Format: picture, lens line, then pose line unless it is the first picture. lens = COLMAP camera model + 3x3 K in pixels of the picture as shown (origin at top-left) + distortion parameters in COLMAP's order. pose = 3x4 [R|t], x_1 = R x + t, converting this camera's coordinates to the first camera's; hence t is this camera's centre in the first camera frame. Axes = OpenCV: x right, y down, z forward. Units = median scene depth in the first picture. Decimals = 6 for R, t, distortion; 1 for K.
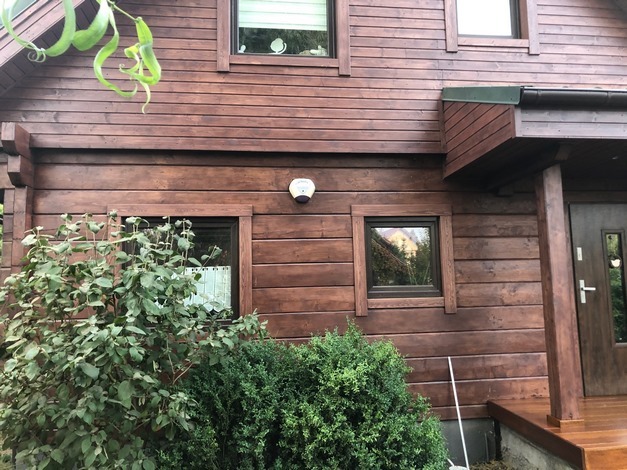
lens RADIAL K [[511.5, 0, 320.5], [0, 511.5, 225.6], [0, 0, 1]] dist [0.042179, -0.046431]
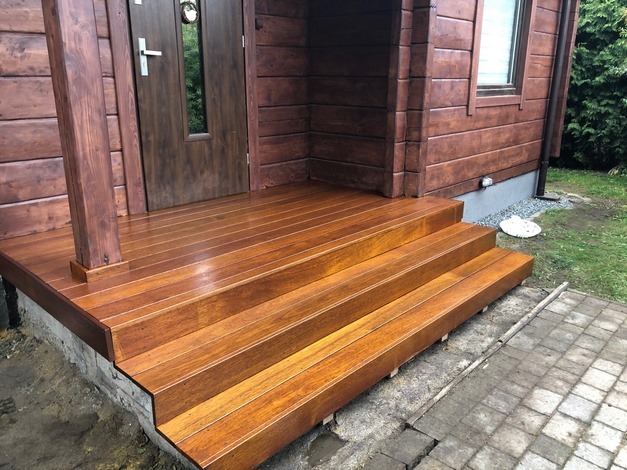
lens RADIAL K [[511.5, 0, 317.6], [0, 511.5, 226.0], [0, 0, 1]] dist [0.042179, -0.046431]
pose [[0.761910, -0.158966, 0.627872, 0.244525], [-0.093655, 0.932184, 0.349661, 0.081799], [-0.640876, -0.325213, 0.695352, 0.356311]]
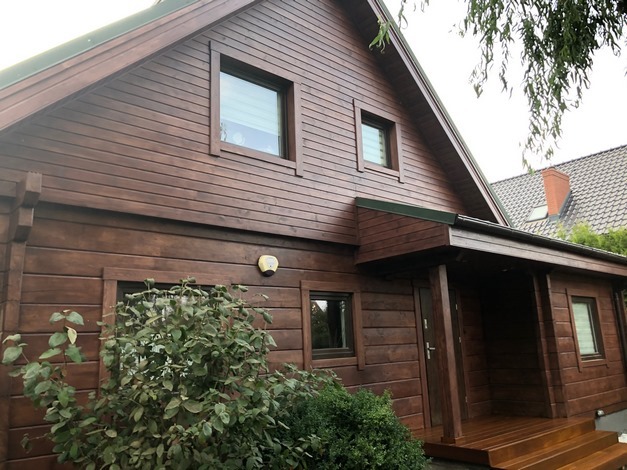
lens RADIAL K [[511.5, 0, 322.4], [0, 511.5, 229.7], [0, 0, 1]] dist [0.042179, -0.046431]
pose [[0.820274, 0.111852, 0.560928, -0.585146], [-0.036612, 0.988949, -0.143662, 0.012135], [-0.570798, 0.097305, 0.815305, -0.027617]]
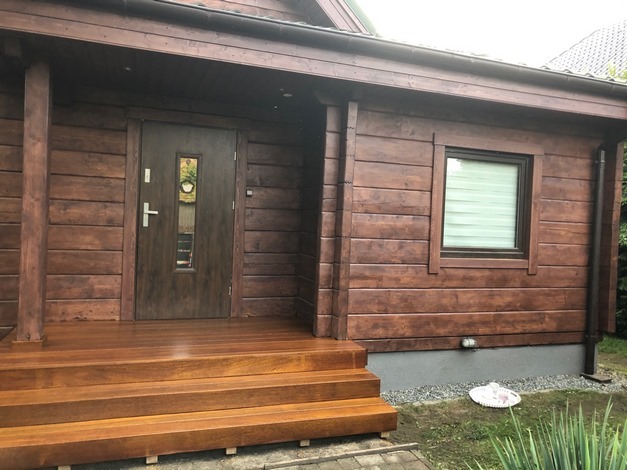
lens RADIAL K [[511.5, 0, 319.1], [0, 511.5, 229.3], [0, 0, 1]] dist [0.042179, -0.046431]
pose [[0.975194, 0.058250, 0.213548, 0.637627], [-0.086018, 0.988655, 0.123134, 0.009218], [-0.203953, -0.138449, 0.969142, 0.000084]]
